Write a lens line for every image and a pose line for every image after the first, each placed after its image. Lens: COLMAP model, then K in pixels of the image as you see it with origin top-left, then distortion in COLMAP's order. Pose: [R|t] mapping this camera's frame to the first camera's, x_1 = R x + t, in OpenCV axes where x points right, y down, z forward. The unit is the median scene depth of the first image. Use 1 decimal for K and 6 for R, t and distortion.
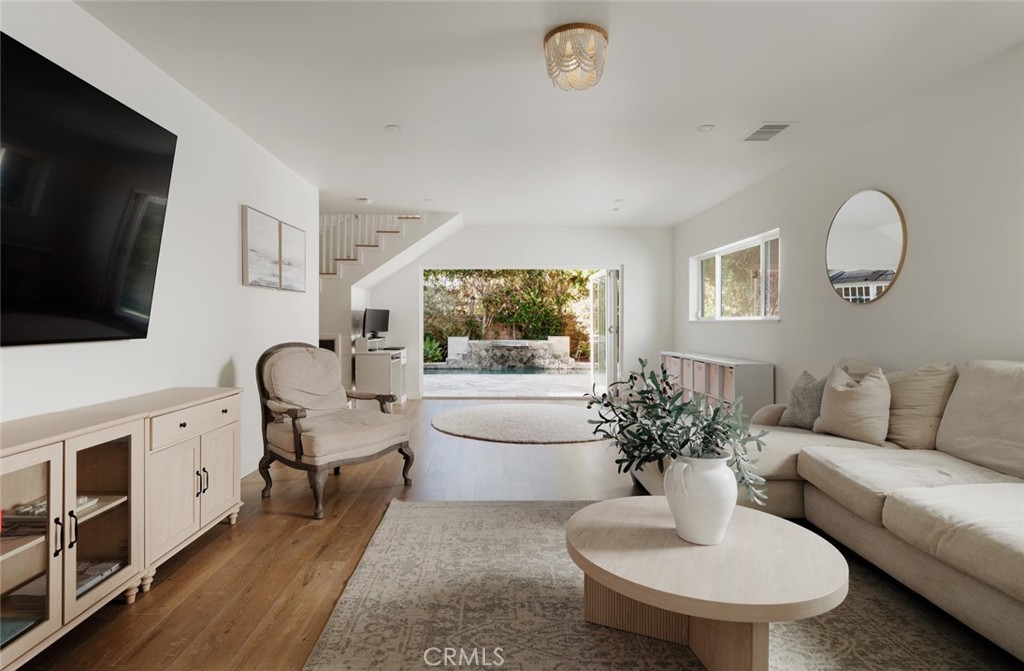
lens RADIAL K [[517.8, 0, 512.0], [0, 517.8, 335.5], [0, 0, 1]] dist [-0.000930, -0.000039]
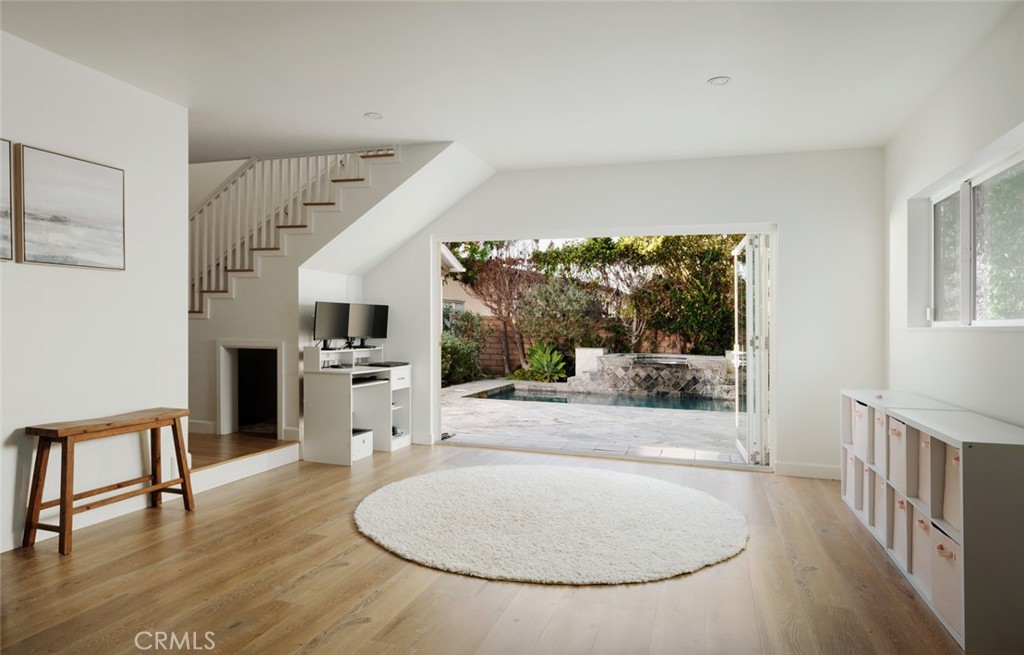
lens RADIAL K [[626.8, 0, 512.0], [0, 626.8, 327.5], [0, 0, 1]] dist [0.004761, 0.000524]
pose [[0.940744, 0.014605, -0.338804, 0.092027], [-0.023725, 0.999459, -0.022793, -0.003527], [0.338287, 0.029481, 0.940581, 0.154605]]
